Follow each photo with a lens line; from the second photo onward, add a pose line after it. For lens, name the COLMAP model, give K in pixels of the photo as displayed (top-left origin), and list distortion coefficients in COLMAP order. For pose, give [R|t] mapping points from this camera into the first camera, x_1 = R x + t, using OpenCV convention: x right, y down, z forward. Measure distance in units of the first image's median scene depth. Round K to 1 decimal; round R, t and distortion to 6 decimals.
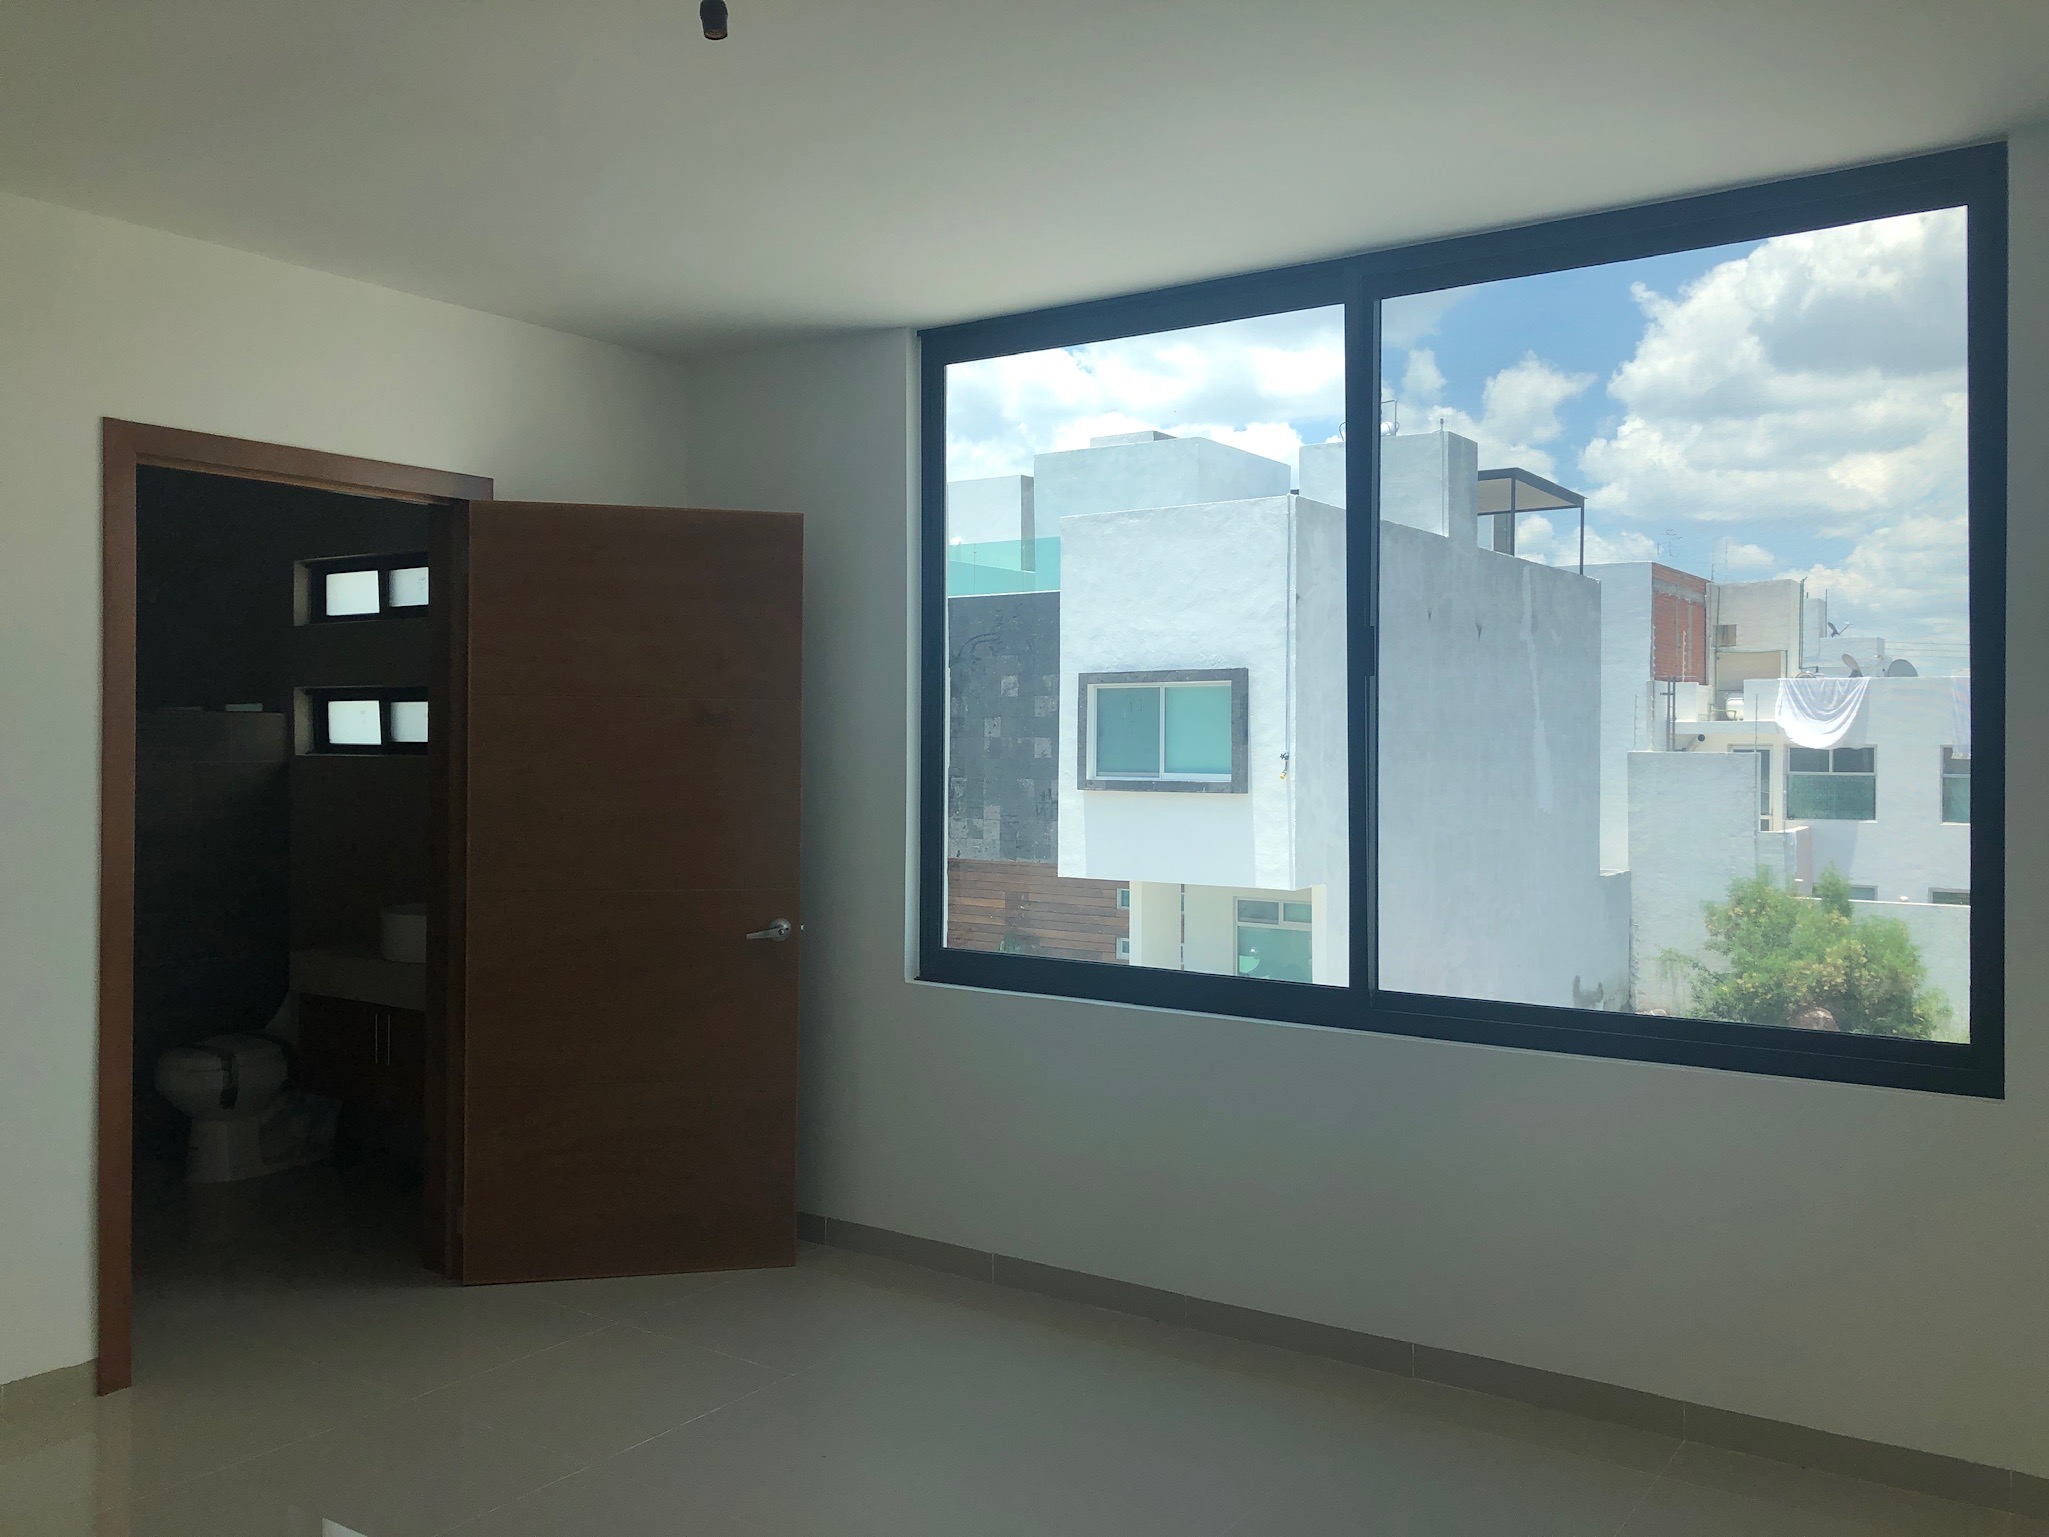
lens RADIAL K [[1677.2, 0, 1024.5], [0, 1677.2, 768.5], [0, 0, 1]] dist [0.006452, 0.004926]
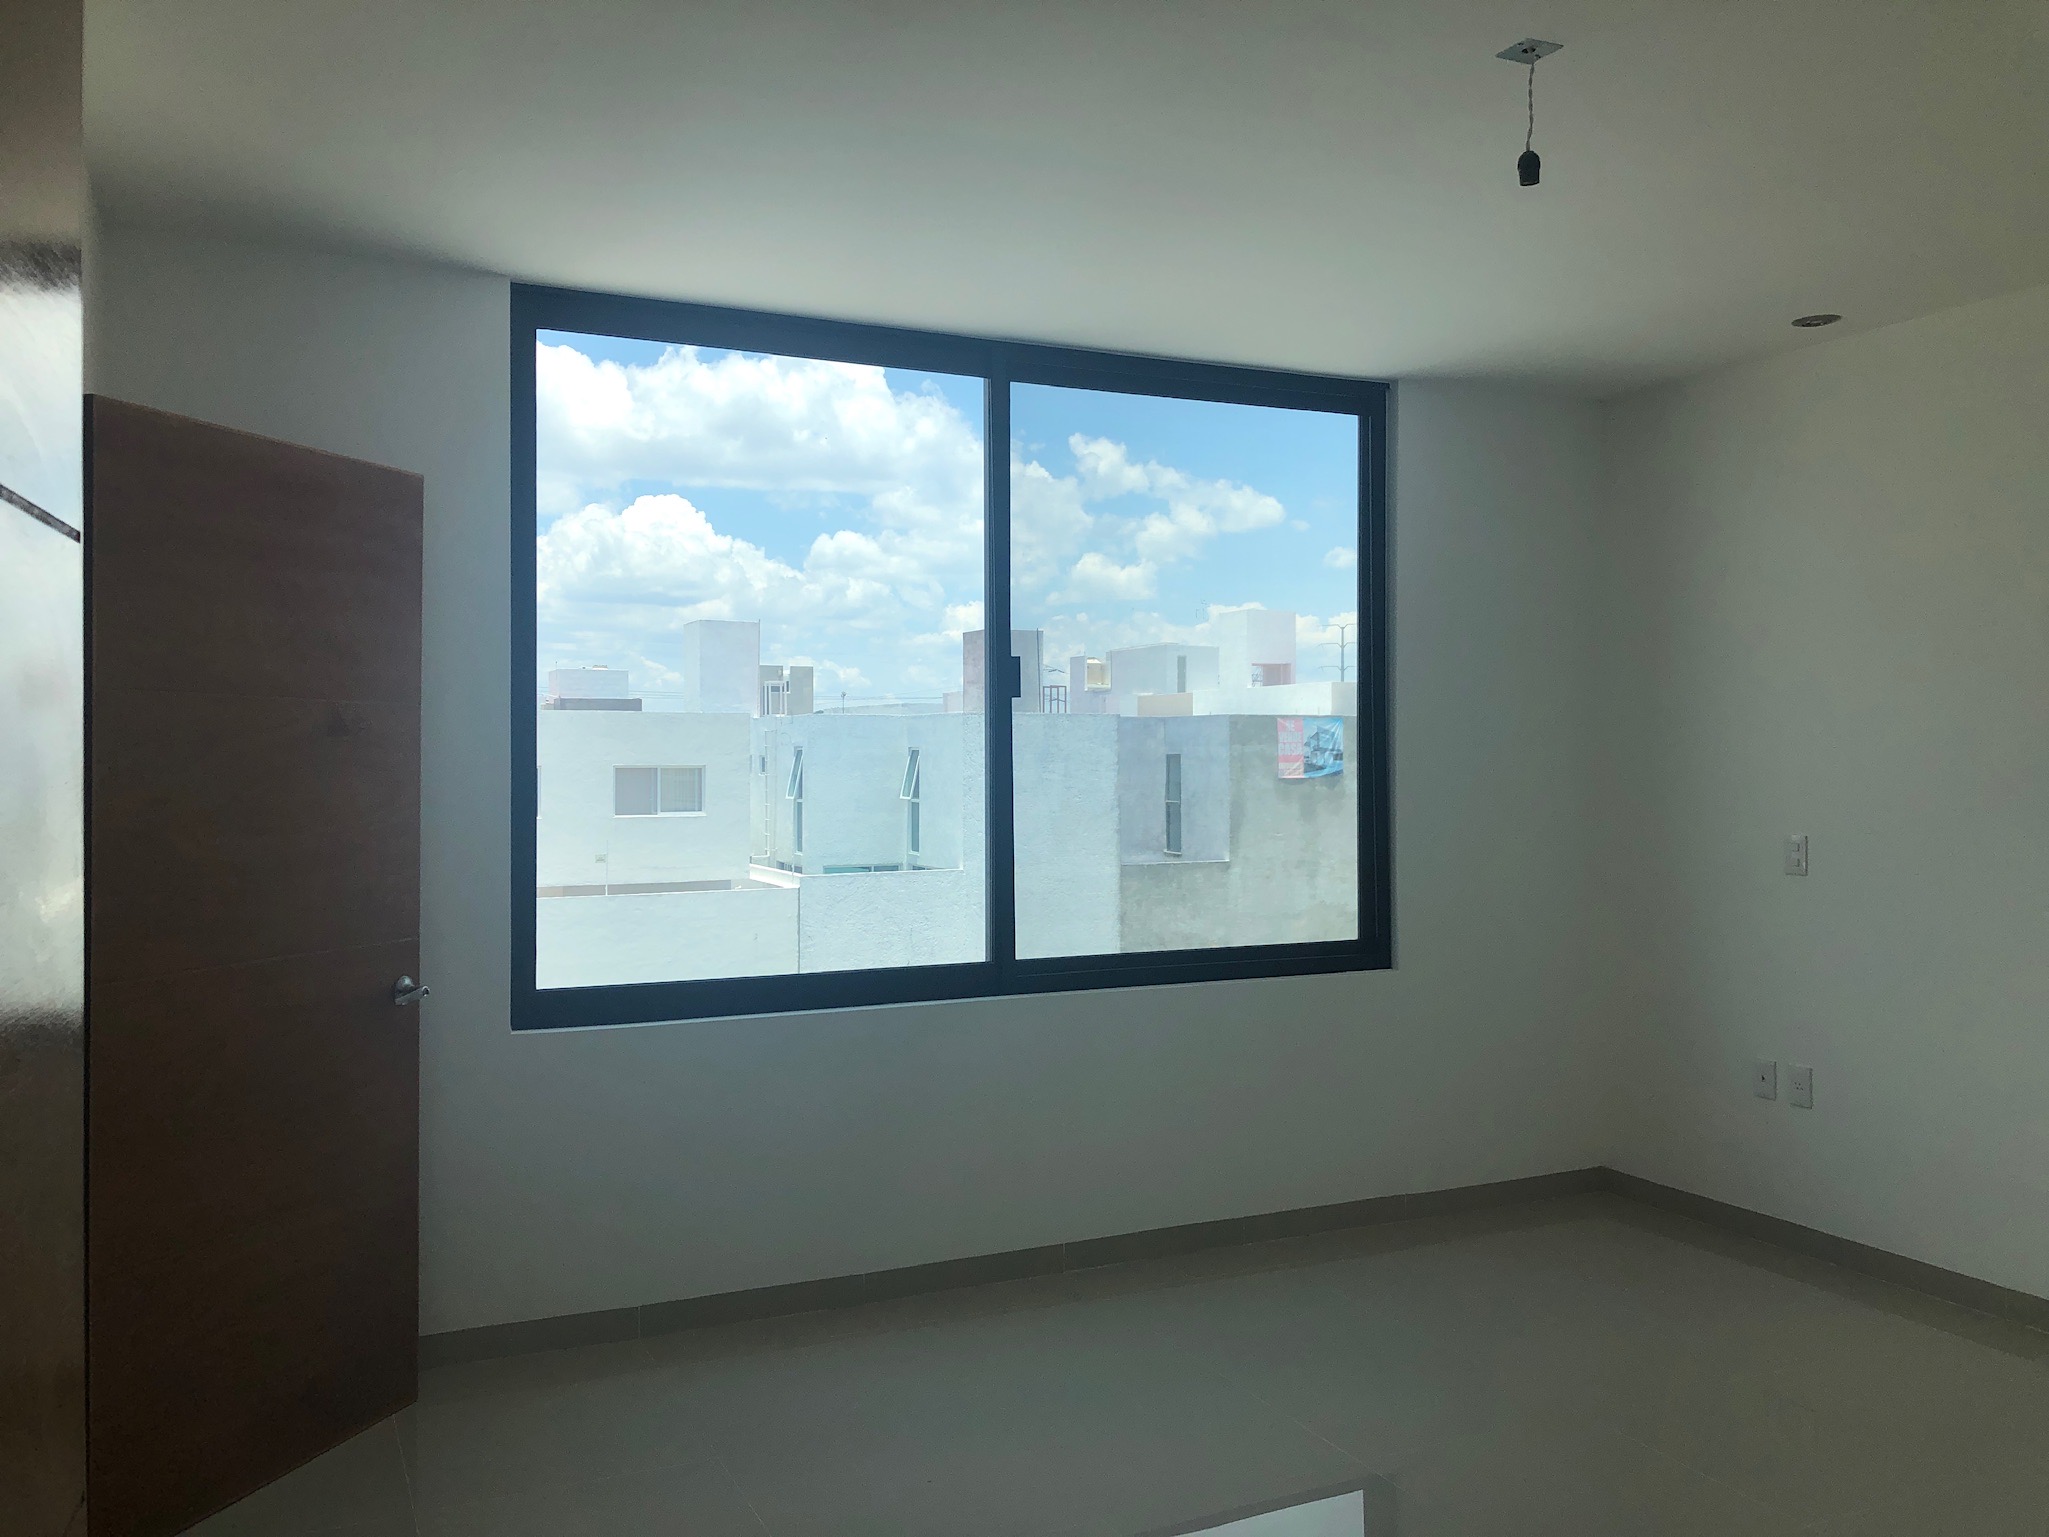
lens RADIAL K [[1677.2, 0, 1024.5], [0, 1677.2, 768.5], [0, 0, 1]] dist [0.006452, 0.004926]
pose [[0.490448, -0.013740, 0.871362, -0.688055], [0.015557, 0.999854, 0.007010, -0.010690], [-0.871331, 0.010118, 0.490591, 0.340353]]
